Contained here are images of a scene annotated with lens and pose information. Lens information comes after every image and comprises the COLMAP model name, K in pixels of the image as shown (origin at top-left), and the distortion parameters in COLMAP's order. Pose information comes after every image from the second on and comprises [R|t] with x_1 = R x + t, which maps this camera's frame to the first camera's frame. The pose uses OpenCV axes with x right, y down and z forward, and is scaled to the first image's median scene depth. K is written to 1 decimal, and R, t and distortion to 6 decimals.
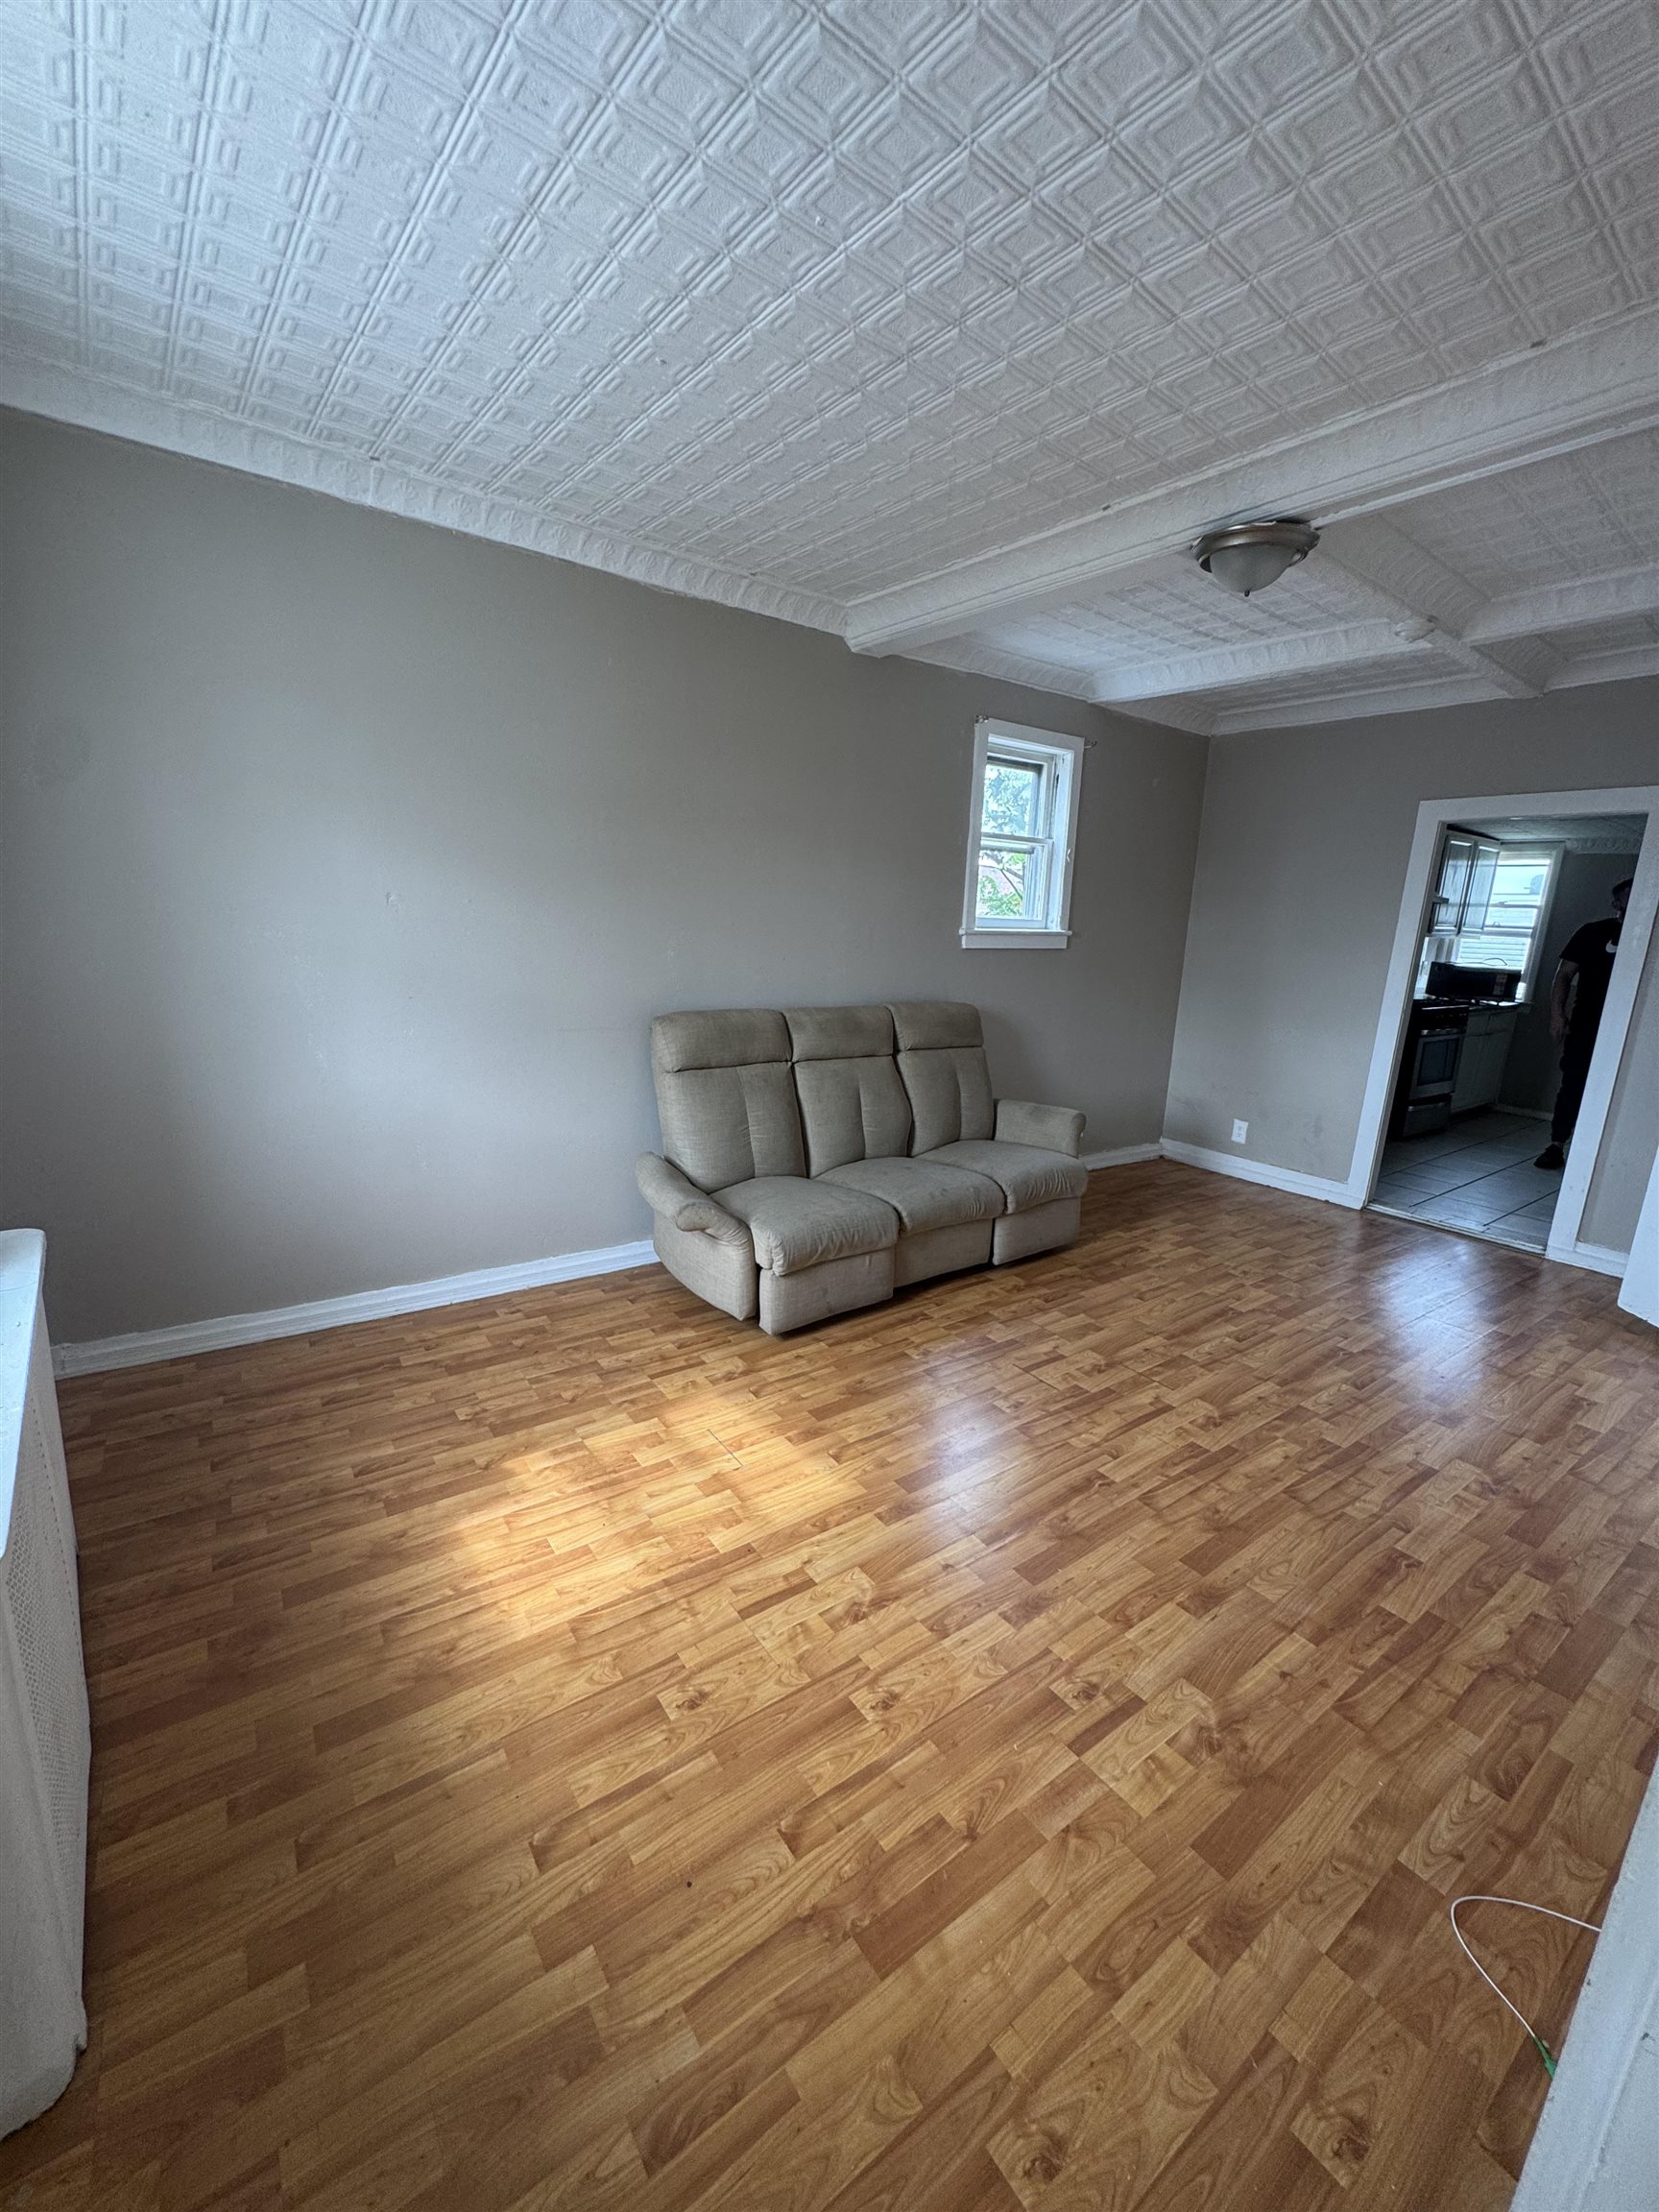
lens RADIAL K [[890.4, 0, 838.7], [0, 890.4, 1159.6], [0, 0, 1]] dist [-0.007019, 0.000871]
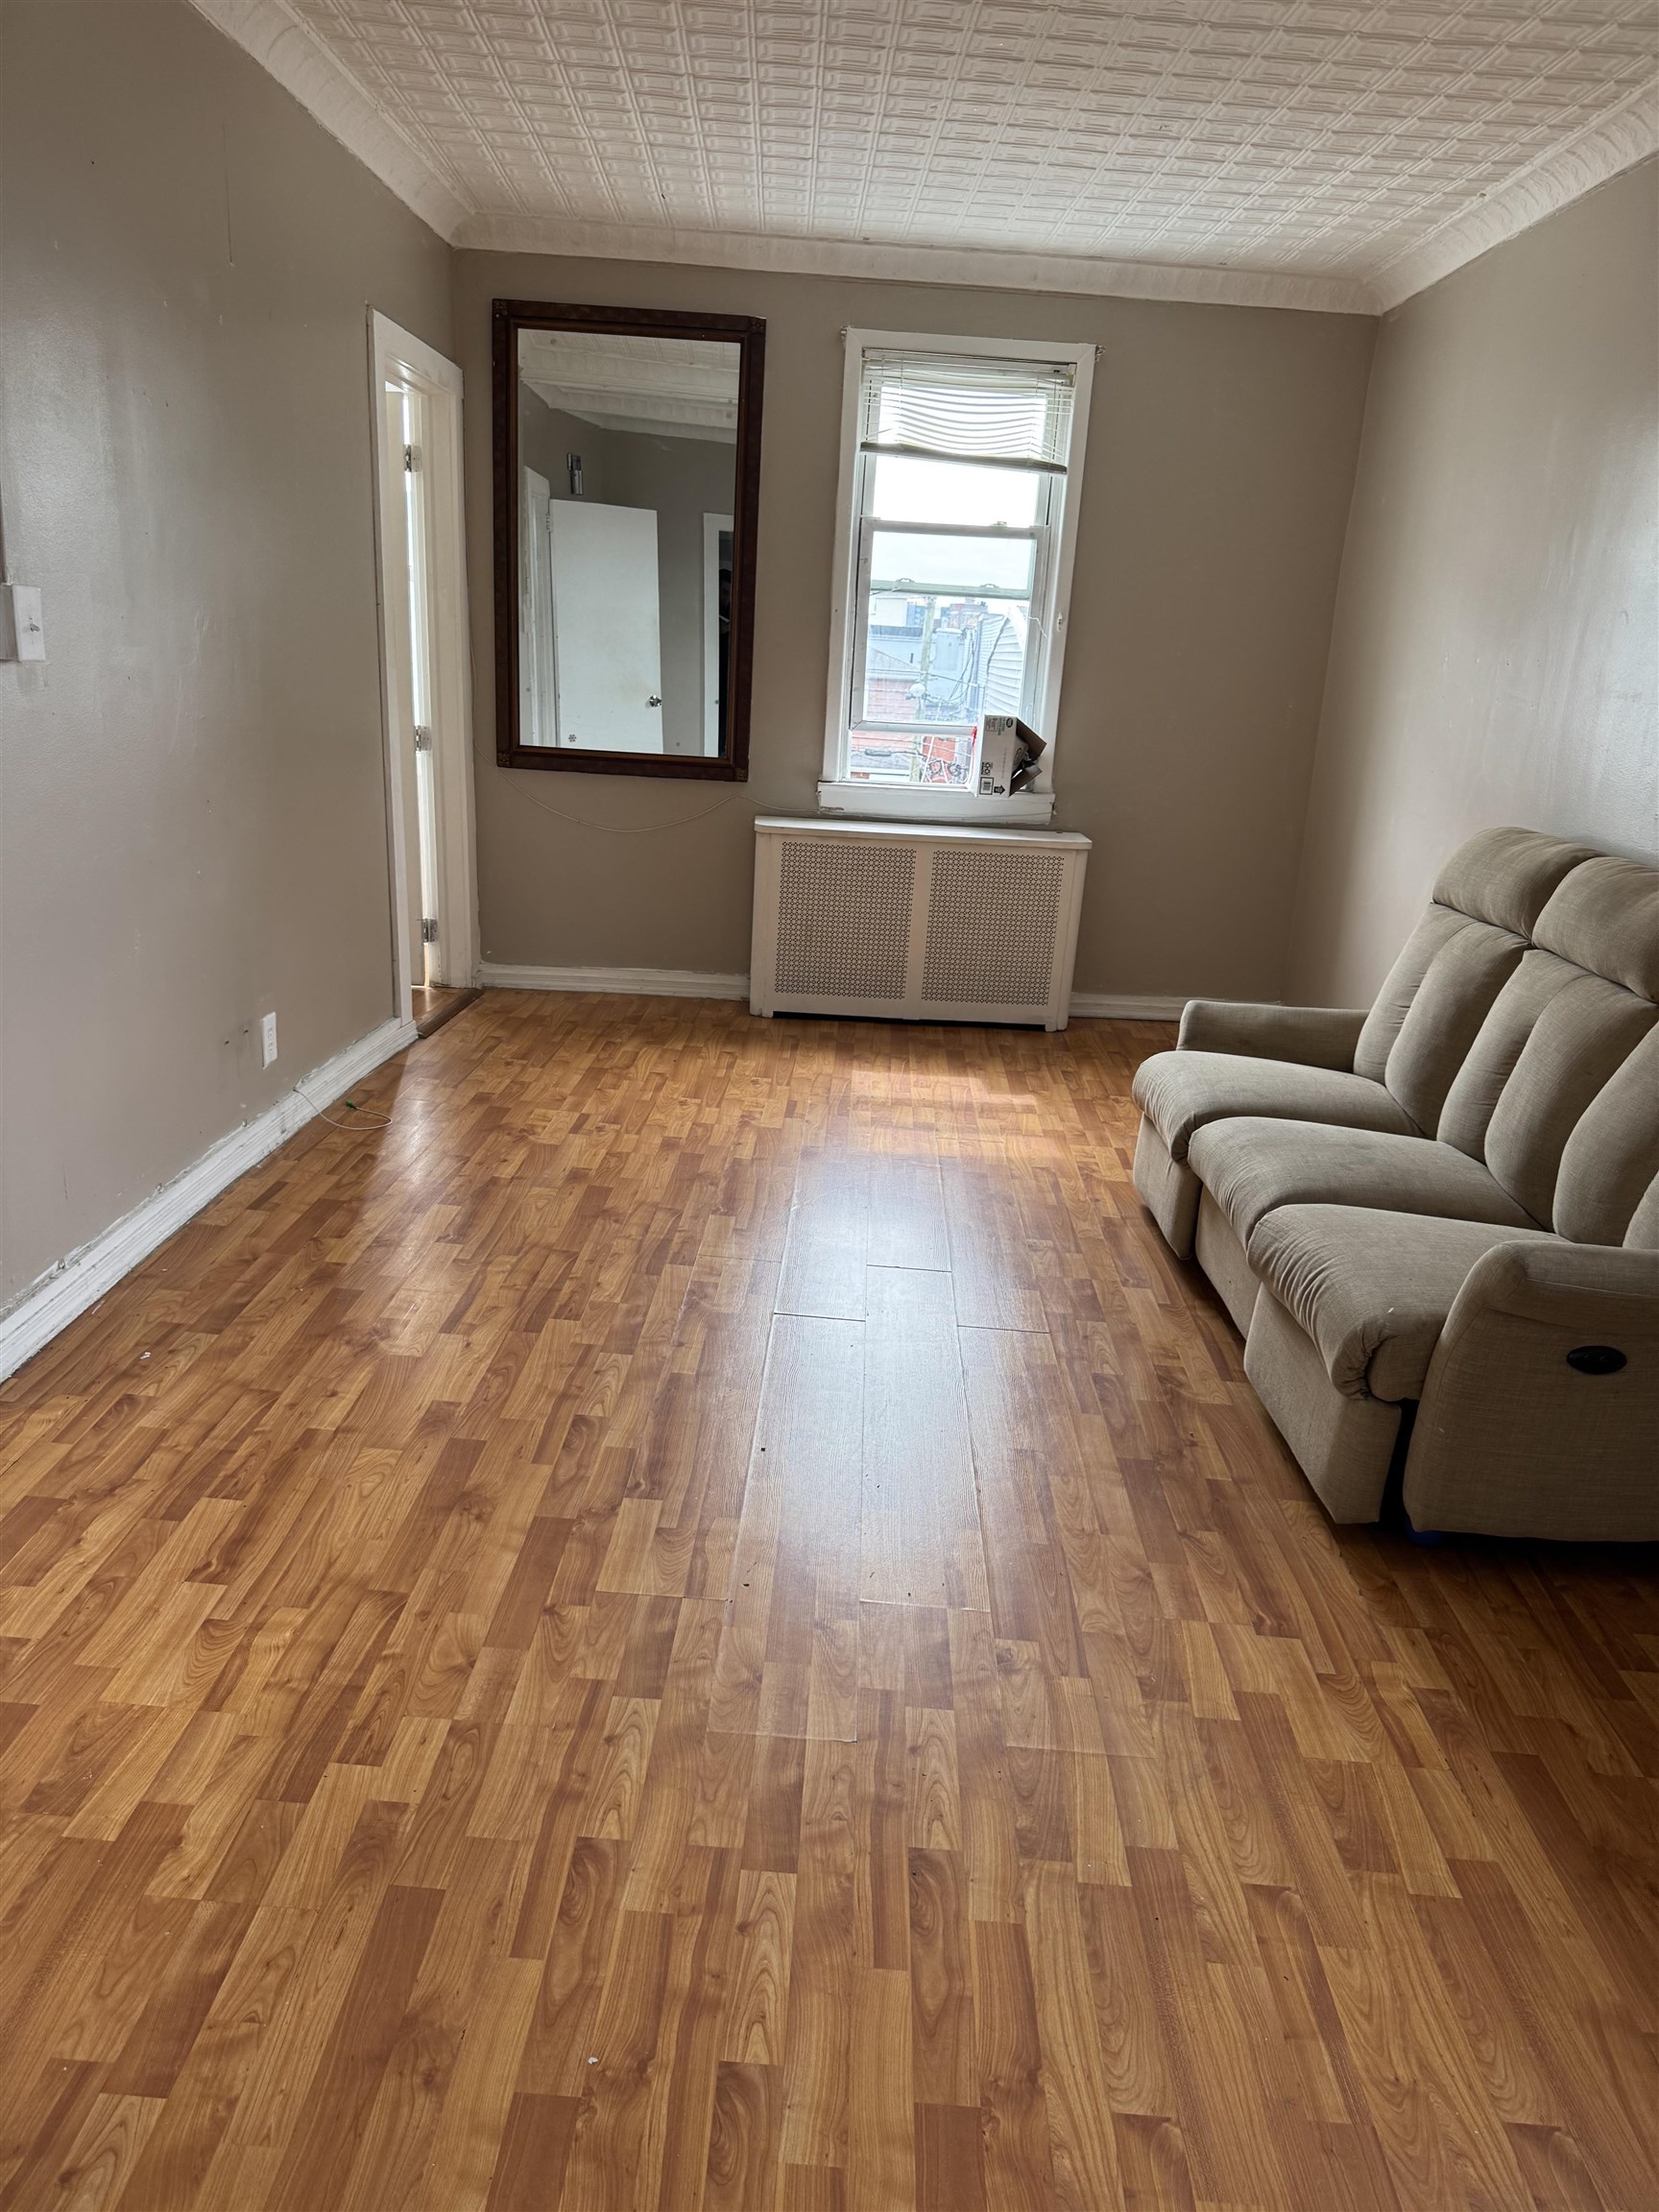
lens RADIAL K [[1566.8, 0, 828.2], [0, 1566.8, 1102.0], [0, 0, 1]] dist [0.000212, -0.008850]
pose [[-0.619370, 0.144488, -0.771689, 1.459571], [-0.292464, 0.869711, 0.397578, -0.434636], [0.728591, 0.471939, -0.496415, 1.797261]]
